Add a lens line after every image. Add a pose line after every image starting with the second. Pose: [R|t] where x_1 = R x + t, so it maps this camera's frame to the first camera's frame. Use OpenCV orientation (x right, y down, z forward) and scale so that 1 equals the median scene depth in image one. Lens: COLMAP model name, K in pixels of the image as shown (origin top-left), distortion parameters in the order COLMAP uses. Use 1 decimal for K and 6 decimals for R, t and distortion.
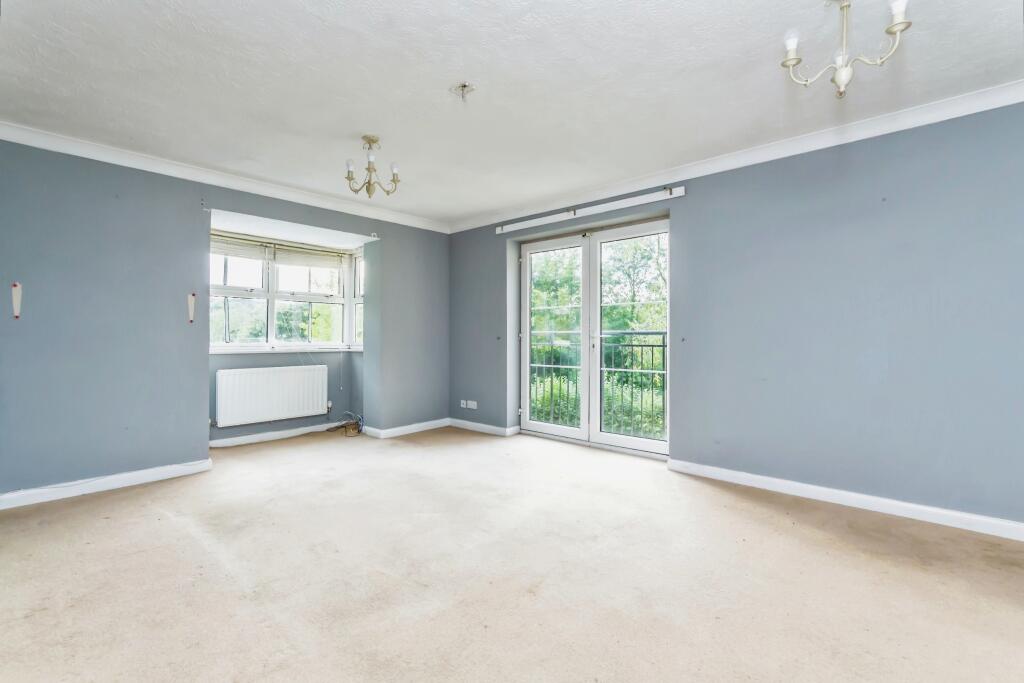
lens RADIAL K [[451.9, 0, 511.6], [0, 451.9, 334.3], [0, 0, 1]] dist [0.000383, 0.001230]
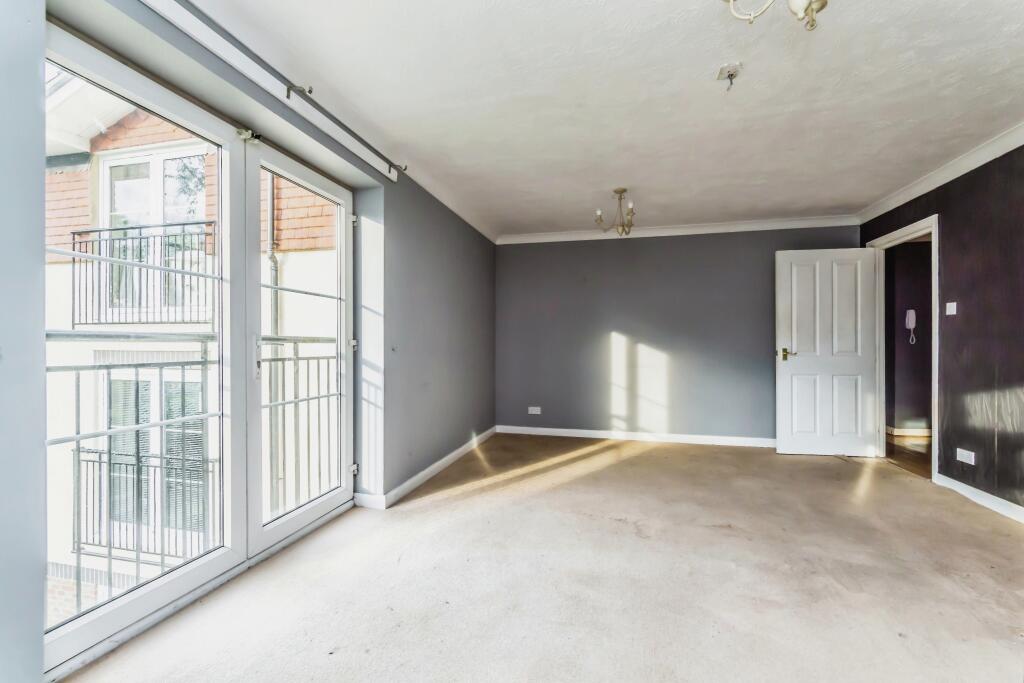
lens RADIAL K [[454.7, 0, 493.6], [0, 454.7, 342.6], [0, 0, 1]] dist [-0.001393, -0.000106]
pose [[-0.442308, 0.008005, 0.896828, -0.409185], [-0.002486, 0.999945, -0.010152, 0.006717], [-0.896860, -0.006720, -0.442264, 1.034974]]
